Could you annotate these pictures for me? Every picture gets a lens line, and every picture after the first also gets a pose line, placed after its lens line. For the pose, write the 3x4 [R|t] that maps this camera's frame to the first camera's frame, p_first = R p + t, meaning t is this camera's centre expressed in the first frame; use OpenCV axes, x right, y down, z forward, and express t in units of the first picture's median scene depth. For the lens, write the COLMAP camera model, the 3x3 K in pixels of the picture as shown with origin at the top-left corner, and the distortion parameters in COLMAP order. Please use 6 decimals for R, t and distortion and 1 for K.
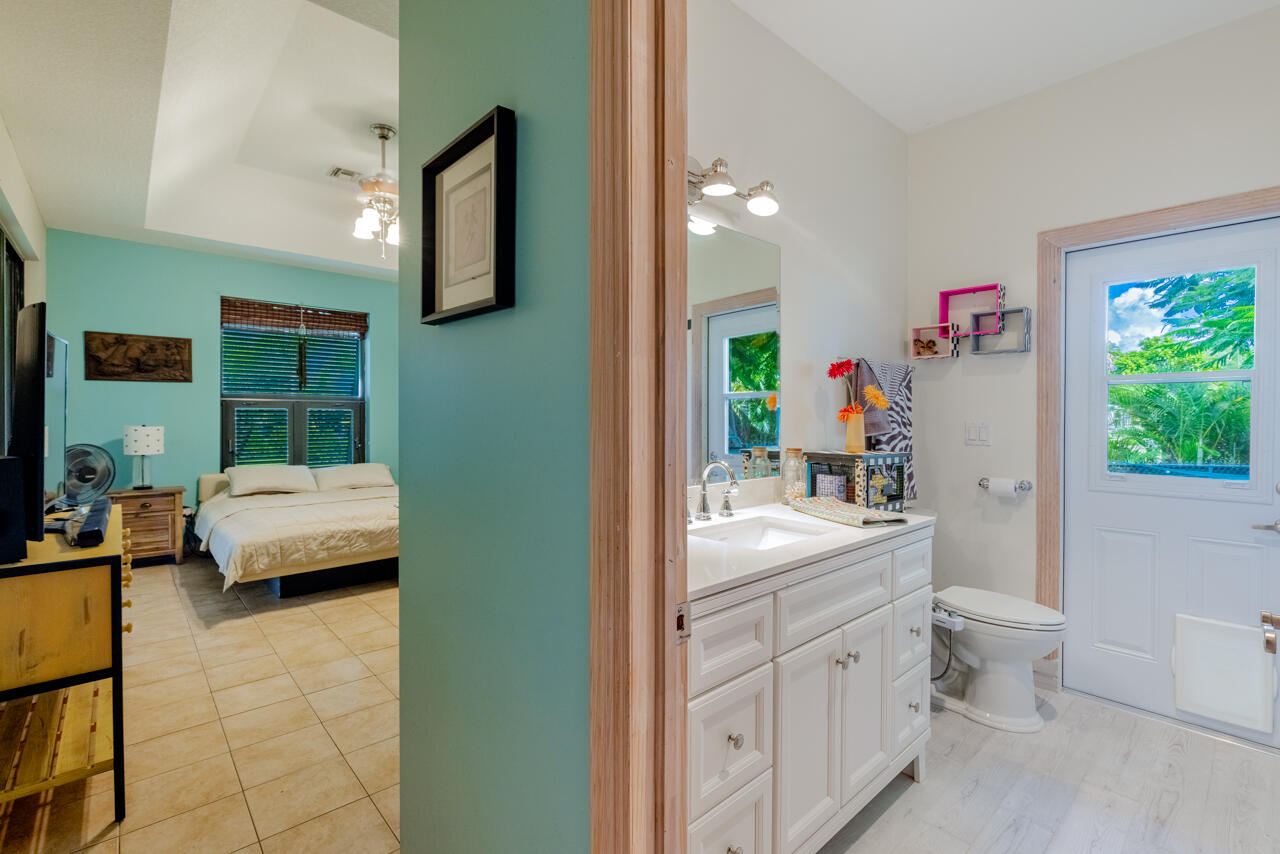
lens RADIAL K [[575.8, 0, 639.9], [0, 575.8, 424.5], [0, 0, 1]] dist [-0.002608, -0.003933]
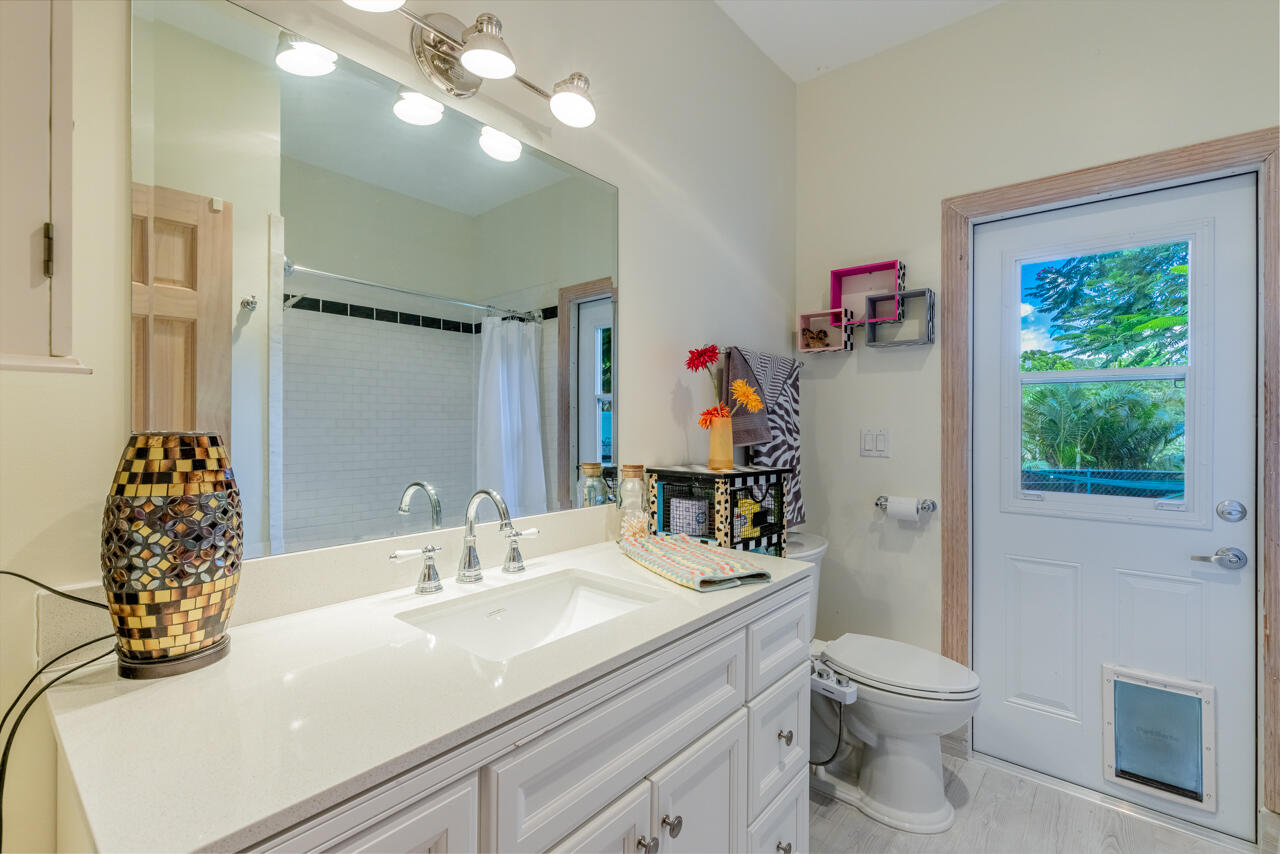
lens RADIAL K [[575.8, 0, 639.8], [0, 575.8, 422.7], [0, 0, 1]] dist [-0.002608, -0.003933]
pose [[0.990778, 0.003442, 0.135449, 0.258520], [-0.001678, 0.999912, -0.013136, -0.002446], [-0.135482, 0.012788, 0.990697, 0.415598]]
